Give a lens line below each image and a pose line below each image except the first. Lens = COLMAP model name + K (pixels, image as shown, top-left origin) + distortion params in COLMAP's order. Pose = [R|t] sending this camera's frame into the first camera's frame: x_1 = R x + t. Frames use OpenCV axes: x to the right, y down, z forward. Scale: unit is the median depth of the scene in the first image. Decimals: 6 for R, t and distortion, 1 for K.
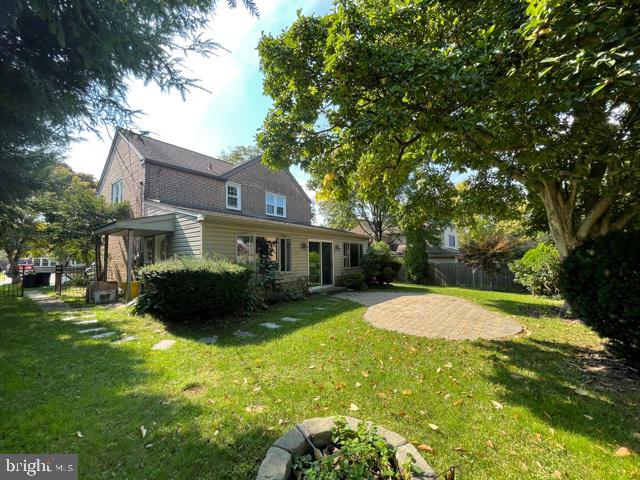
lens RADIAL K [[258.4, 0, 320.0], [0, 258.4, 240.0], [0, 0, 1]] dist [-0.000272, 0.000004]
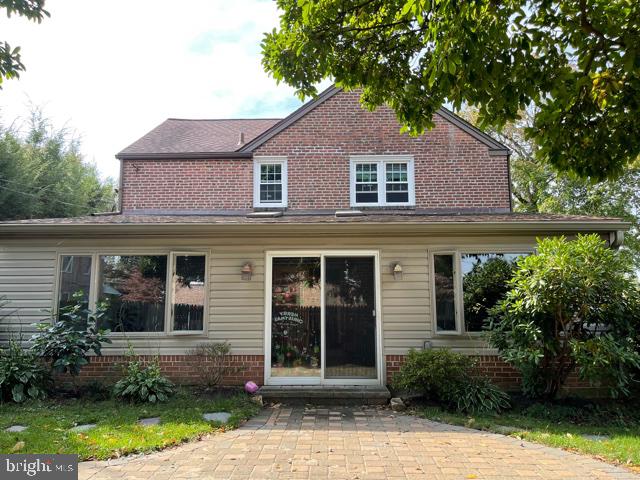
lens RADIAL K [[486.2, 0, 320.0], [0, 486.2, 240.0], [0, 0, 1]] dist [0.084277, -0.122361]
pose [[0.587096, -0.106545, -0.802475, 0.502001], [0.051258, 0.994204, -0.094500, 0.043956], [0.807893, 0.014347, 0.589154, 0.514500]]
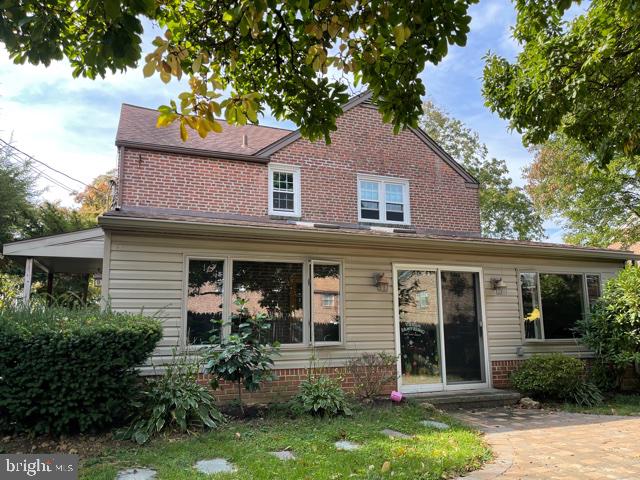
lens RADIAL K [[486.2, 0, 320.0], [0, 486.2, 240.0], [0, 0, 1]] dist [0.084277, -0.122361]
pose [[0.860215, -0.077624, -0.503988, 0.204444], [0.031500, 0.994547, -0.099415, 0.025811], [0.508957, 0.069643, 0.857970, 0.222339]]
